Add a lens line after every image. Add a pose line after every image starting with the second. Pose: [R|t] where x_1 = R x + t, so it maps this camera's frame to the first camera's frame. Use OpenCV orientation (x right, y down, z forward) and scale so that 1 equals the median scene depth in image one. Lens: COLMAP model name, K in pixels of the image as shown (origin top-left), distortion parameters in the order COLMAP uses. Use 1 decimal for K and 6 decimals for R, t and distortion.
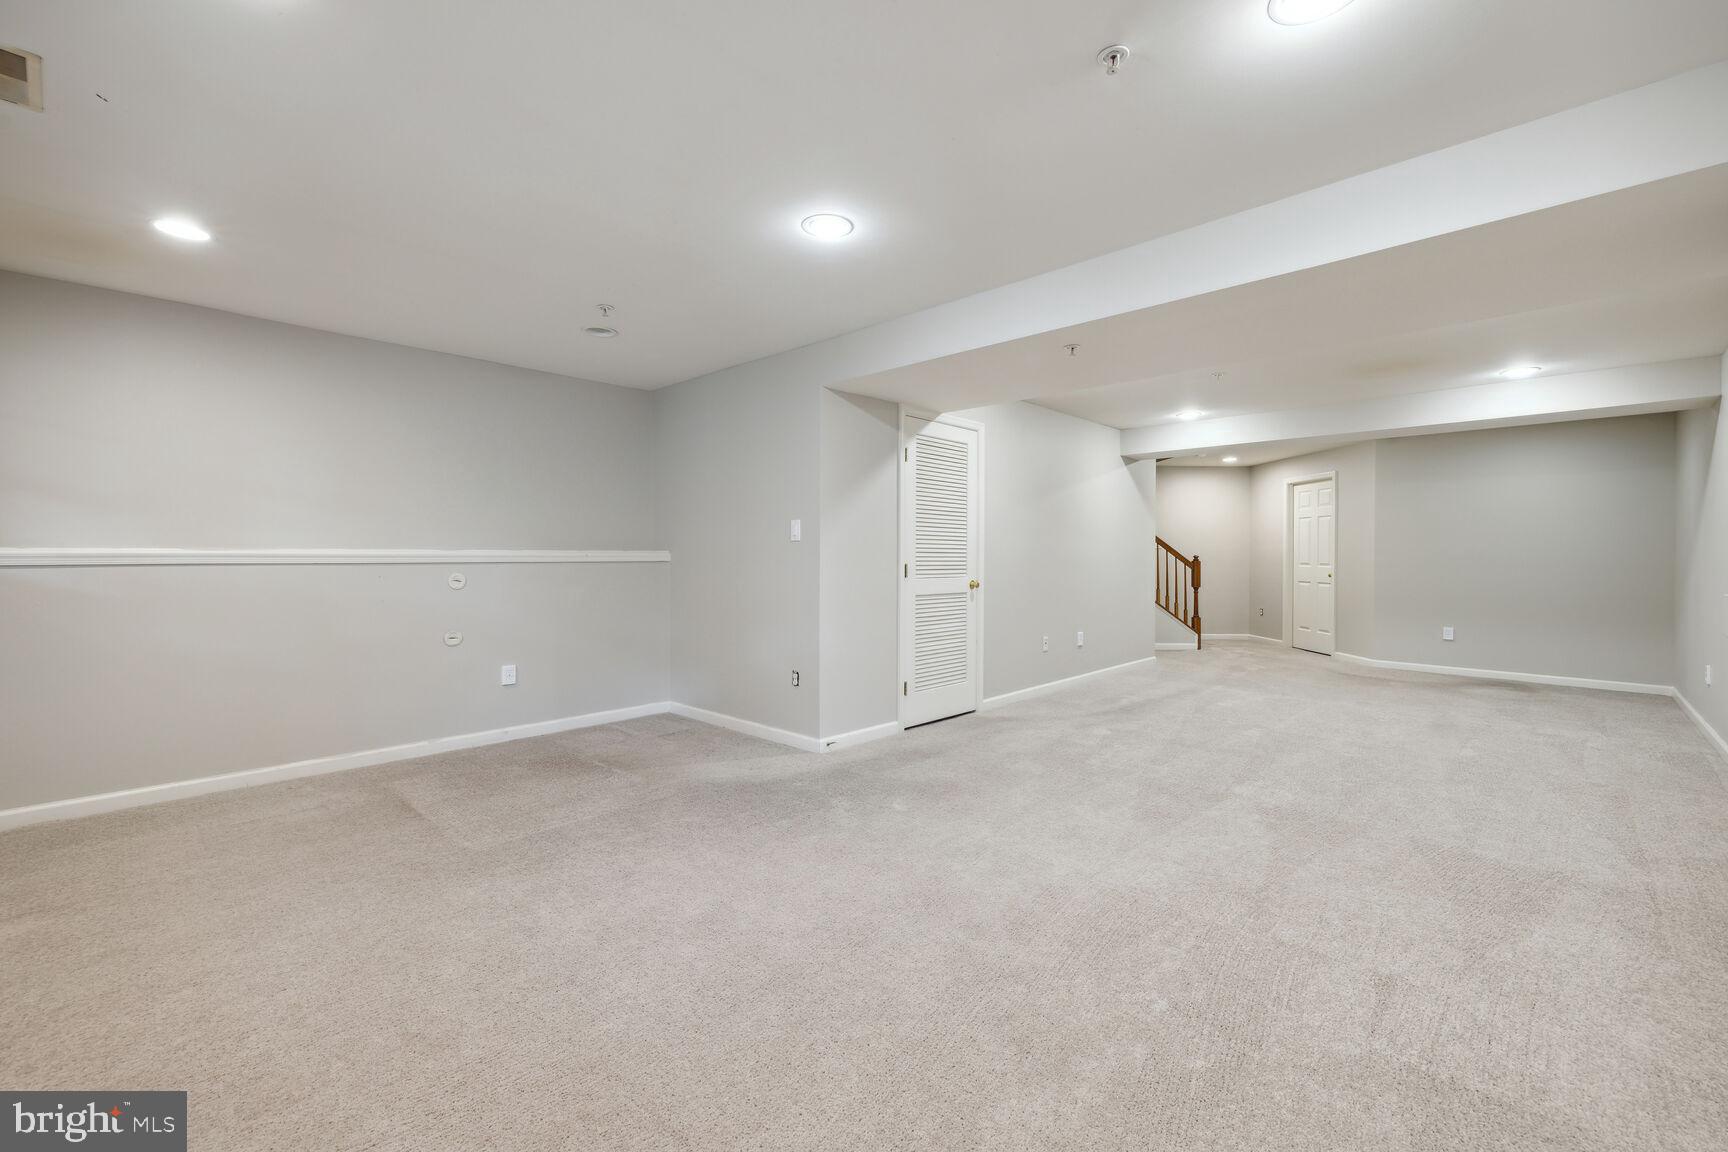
lens RADIAL K [[732.4, 0, 862.3], [0, 732.4, 545.1], [0, 0, 1]] dist [0.001839, 0.000338]
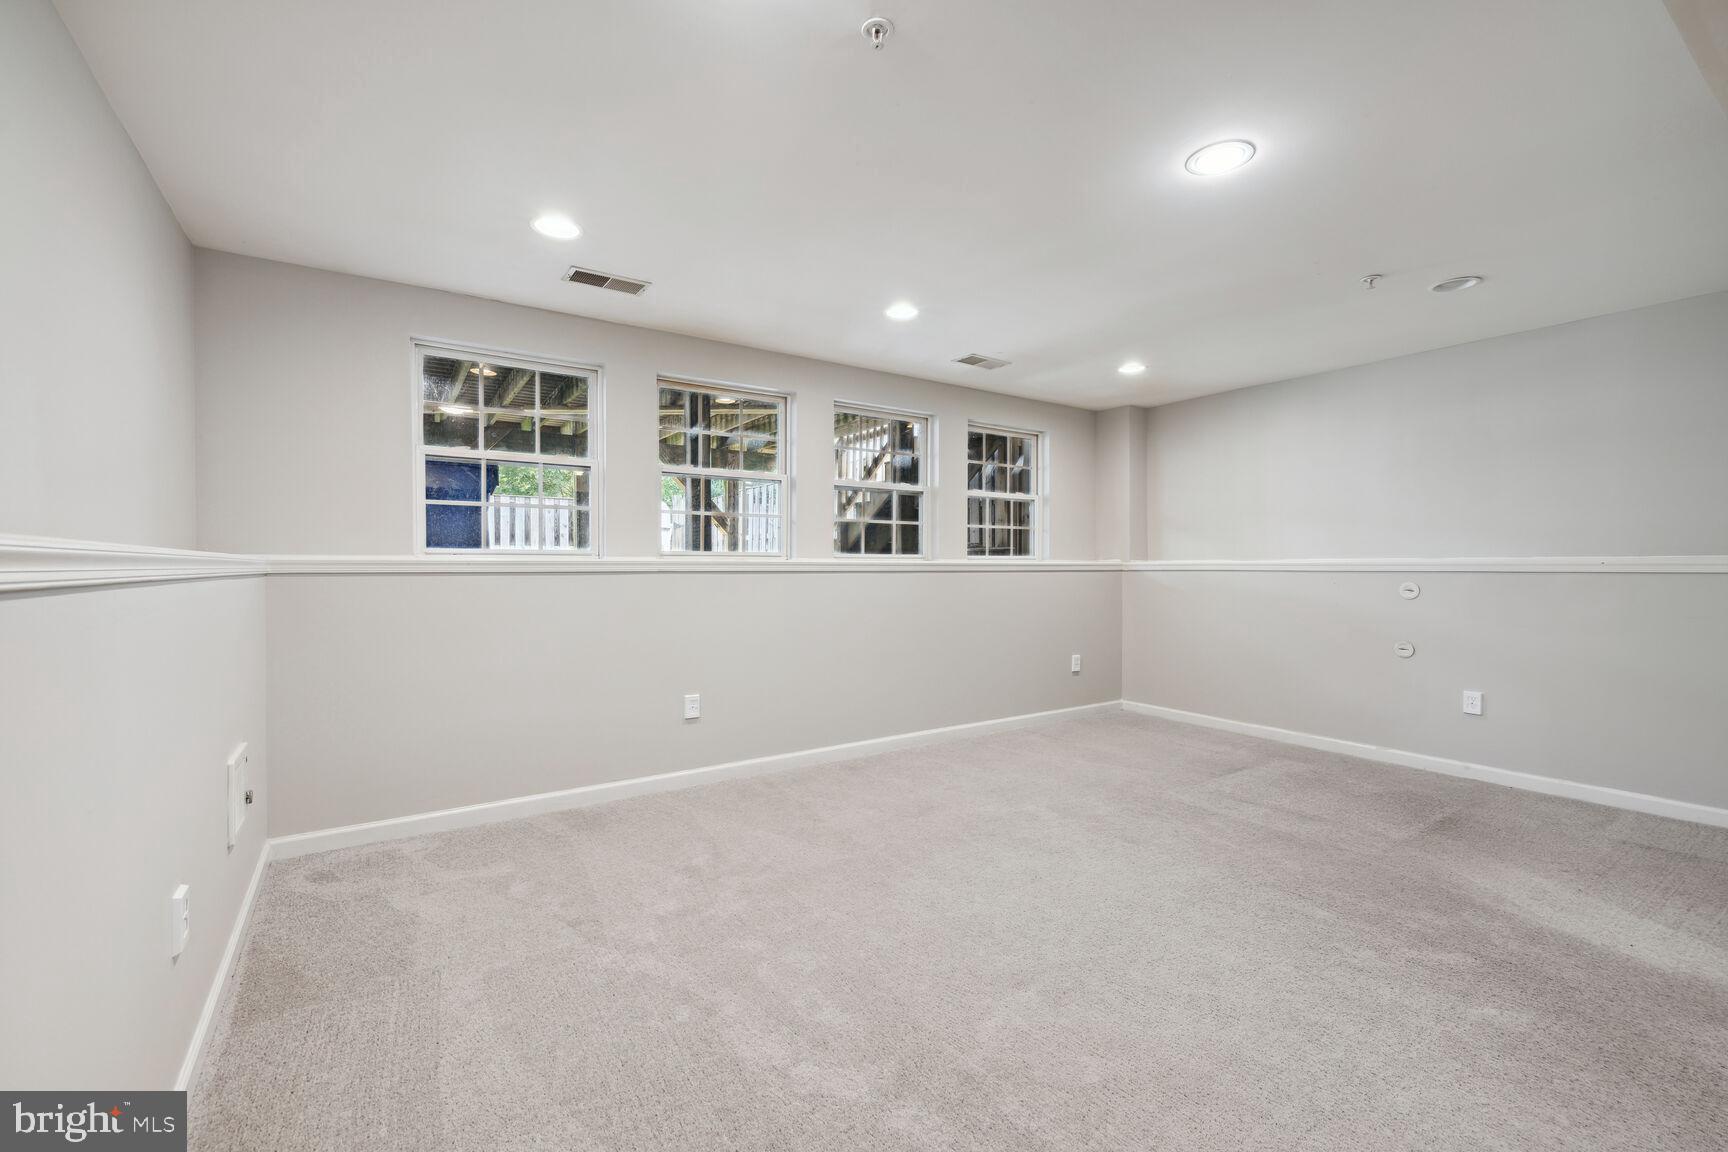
lens RADIAL K [[732.4, 0, 862.3], [0, 732.4, 545.1], [0, 0, 1]] dist [0.001839, 0.000338]
pose [[-0.225929, -0.026193, -0.973792, 0.590142], [0.012538, 0.999477, -0.029793, 0.009129], [0.974063, -0.018940, -0.225483, 0.556026]]
